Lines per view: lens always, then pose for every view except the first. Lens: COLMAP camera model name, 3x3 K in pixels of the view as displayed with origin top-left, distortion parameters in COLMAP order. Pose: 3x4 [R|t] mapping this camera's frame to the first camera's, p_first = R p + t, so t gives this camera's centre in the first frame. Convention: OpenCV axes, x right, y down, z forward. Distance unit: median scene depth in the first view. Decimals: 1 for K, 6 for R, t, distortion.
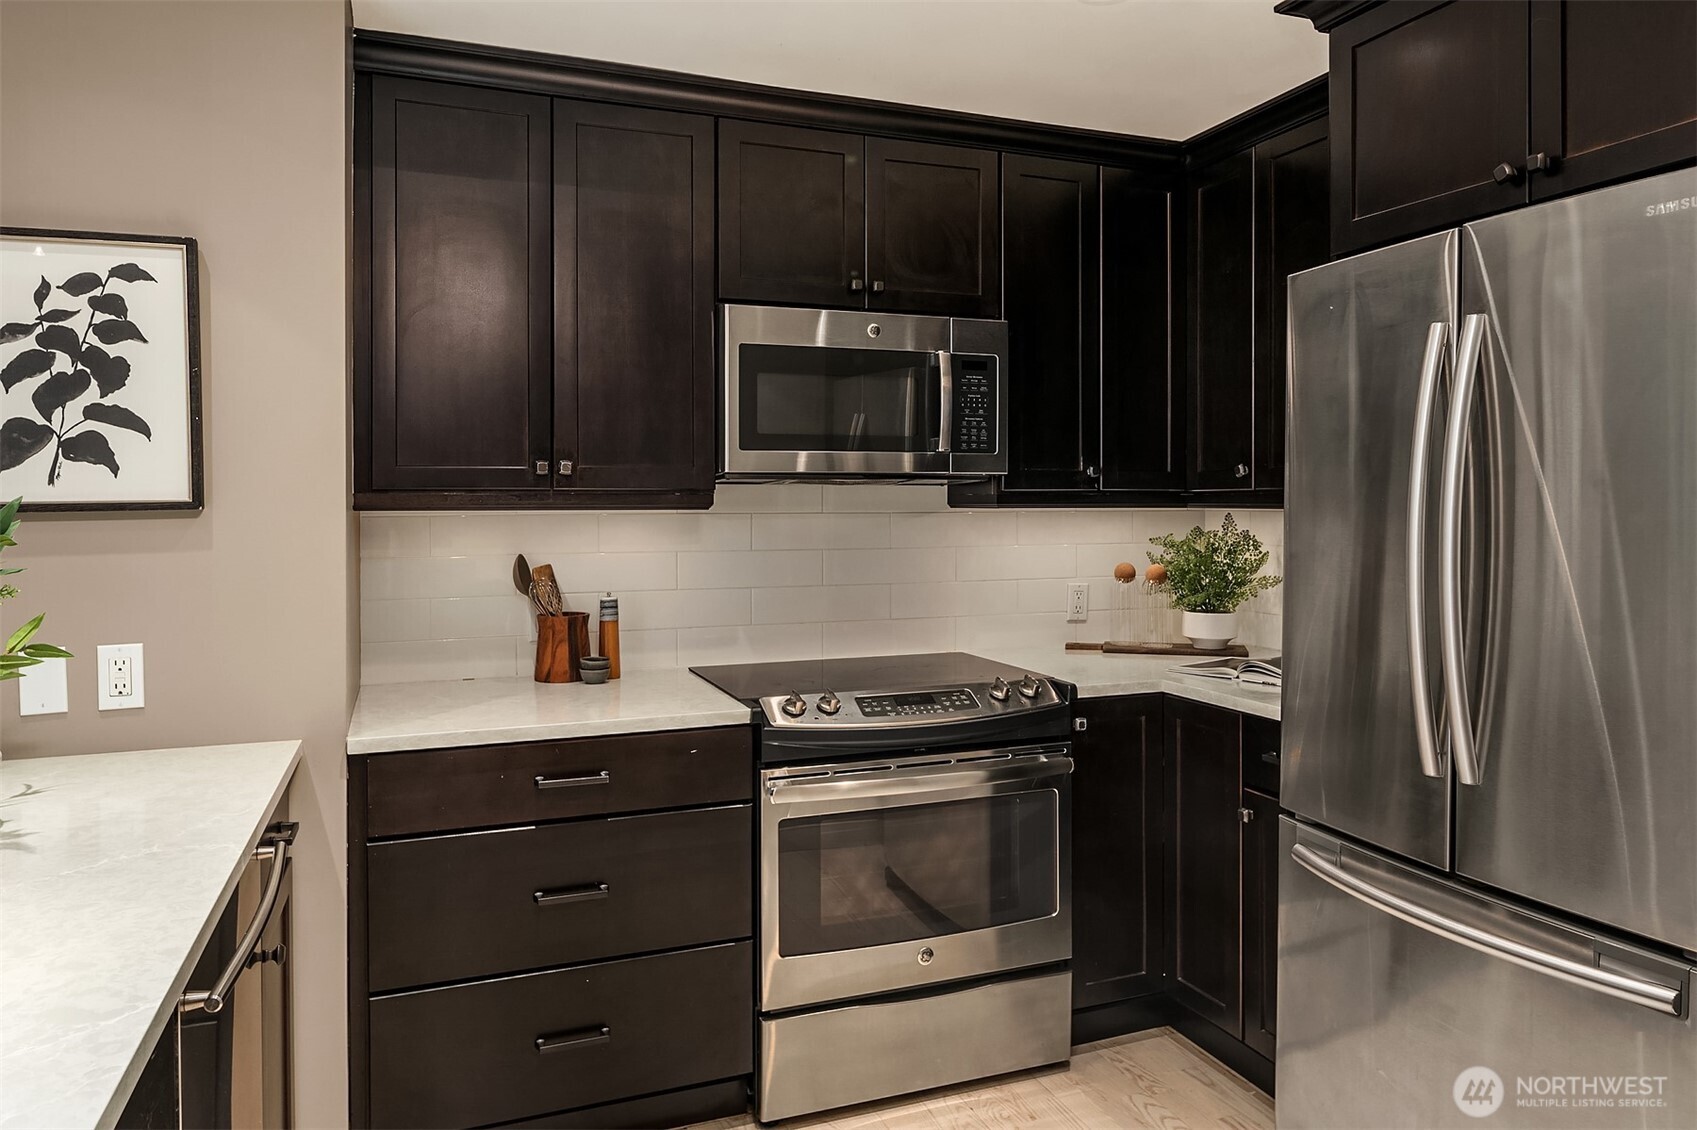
lens RADIAL K [[1118.3, 0, 850.5], [0, 1118.3, 521.6], [0, 0, 1]] dist [0.007420, -0.005129]
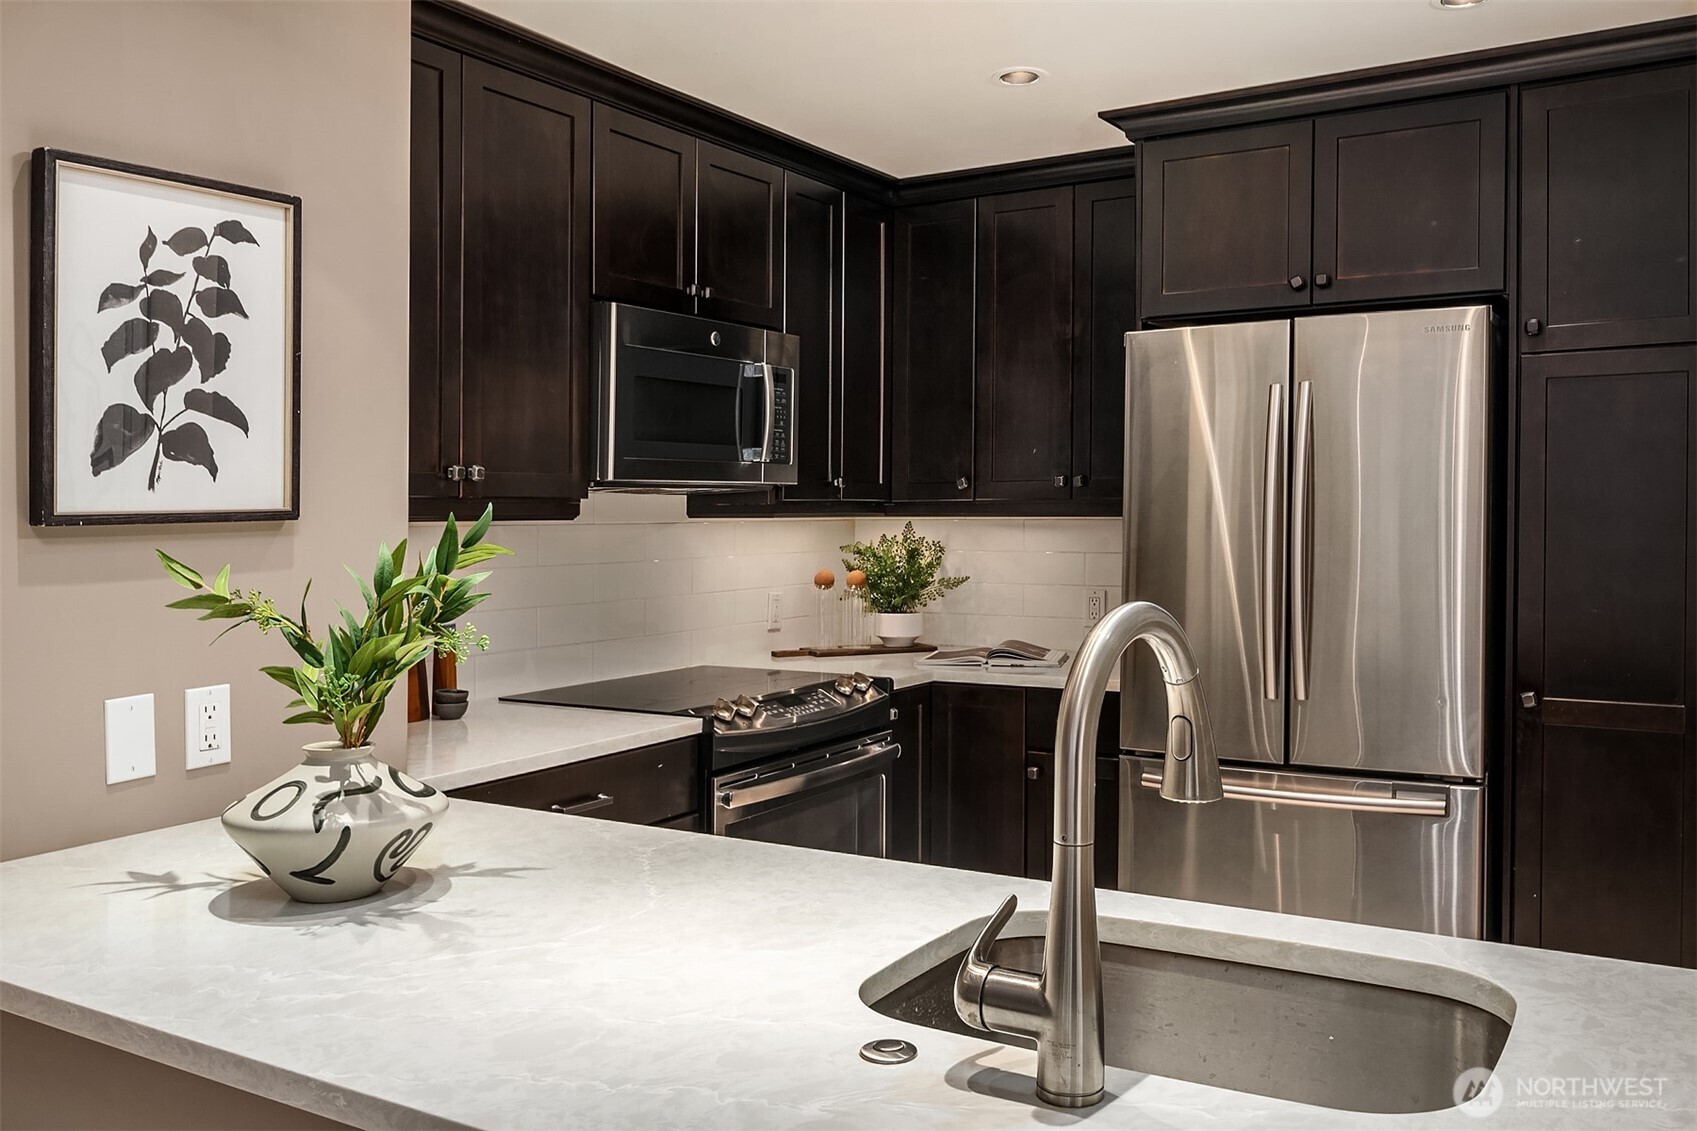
lens RADIAL K [[1423.3, 0, 848.3], [0, 1423.3, 554.3], [0, 0, 1]] dist [0.011012, 0.005739]
pose [[0.793018, -0.020500, 0.608853, -0.929758], [0.015006, 0.999788, 0.014117, 0.006194], [-0.609013, -0.002058, 0.793157, -0.104572]]
